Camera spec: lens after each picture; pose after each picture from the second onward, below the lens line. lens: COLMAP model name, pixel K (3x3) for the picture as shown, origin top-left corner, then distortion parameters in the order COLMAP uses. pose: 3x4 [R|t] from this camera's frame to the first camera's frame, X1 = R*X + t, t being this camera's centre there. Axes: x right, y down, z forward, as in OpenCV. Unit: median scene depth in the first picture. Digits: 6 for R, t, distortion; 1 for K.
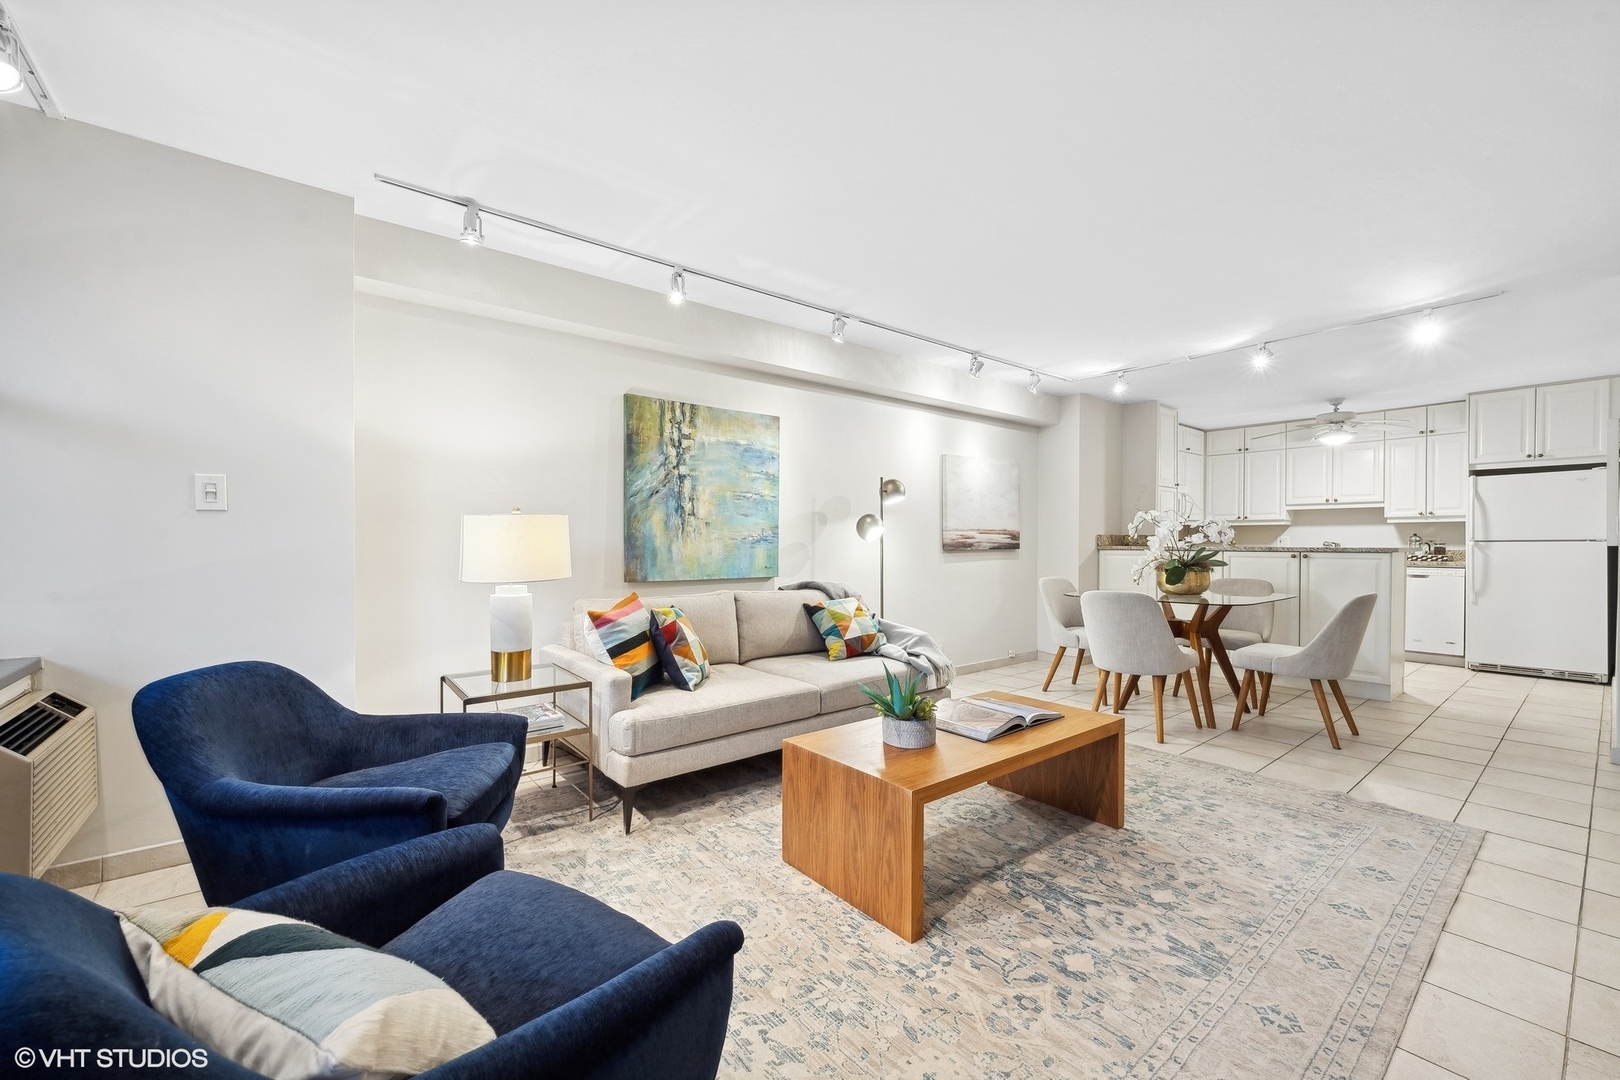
lens RADIAL K [[650.0, 0, 813.4], [0, 650.0, 545.4], [0, 0, 1]] dist [-0.000426, -0.000305]
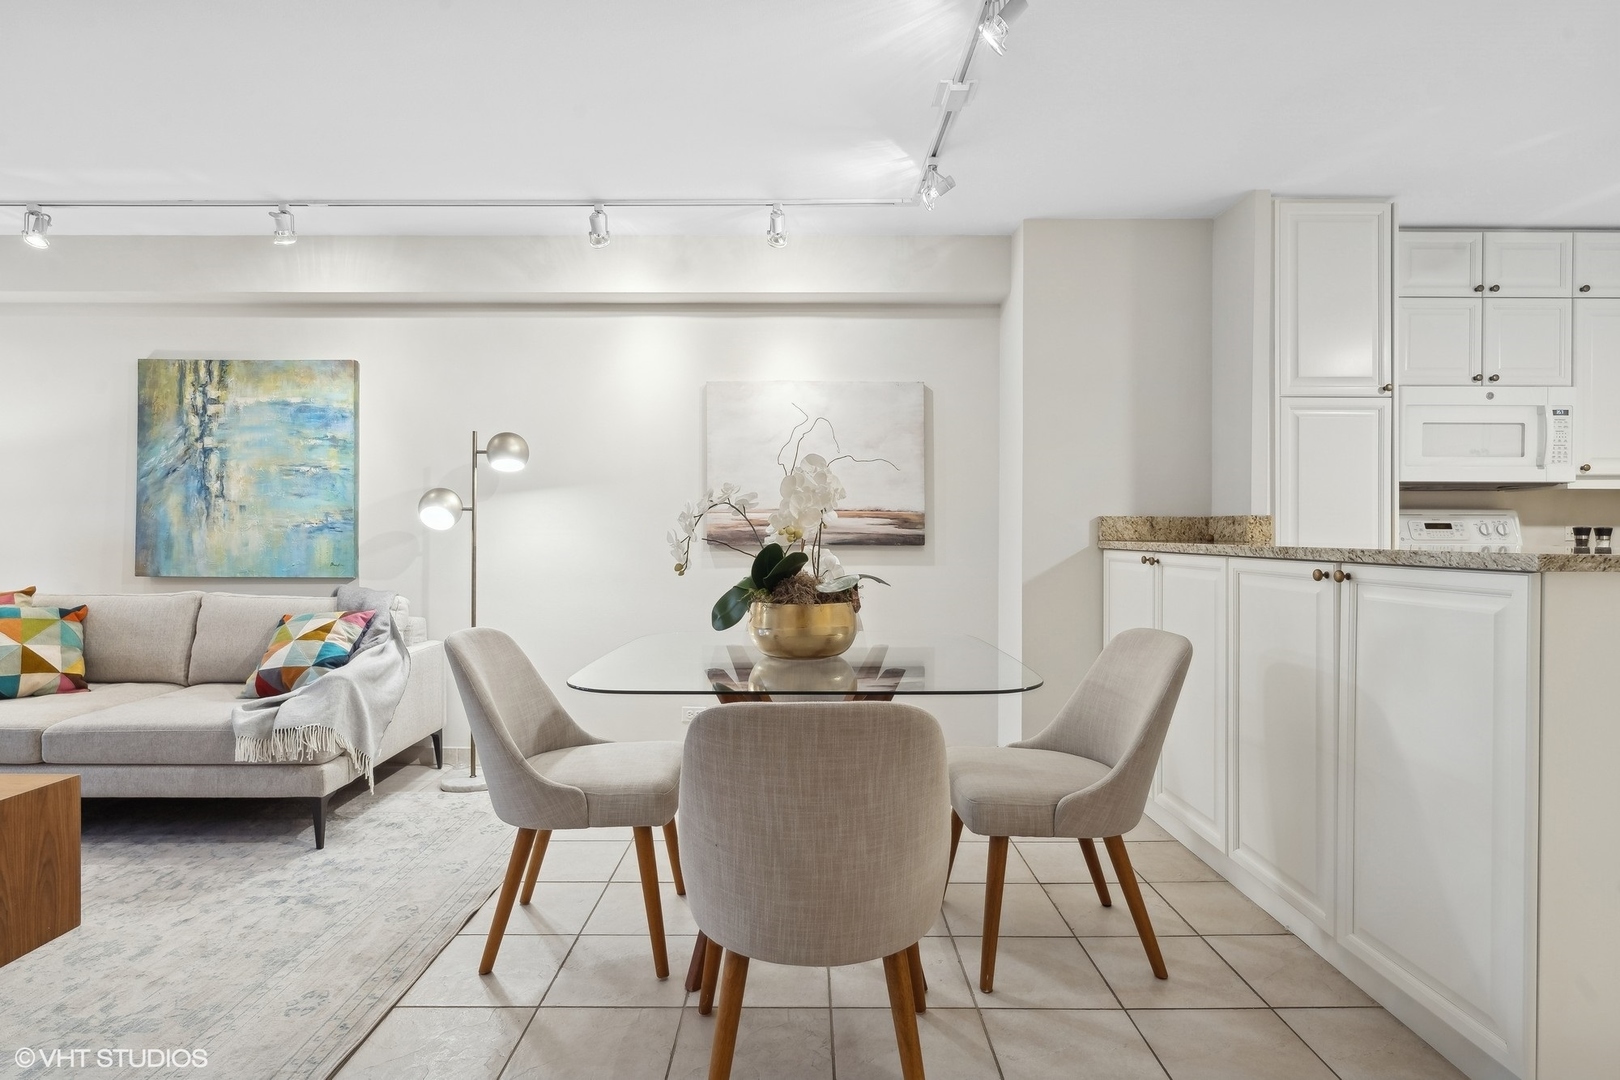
lens RADIAL K [[826.5, 0, 807.1], [0, 826.5, 533.9], [0, 0, 1]] dist [-0.001896, -0.000619]
pose [[0.774794, 0.002083, -0.632210, 1.037571], [-0.006036, 0.999973, -0.004102, -0.000783], [0.632185, 0.006994, 0.774786, 0.669173]]
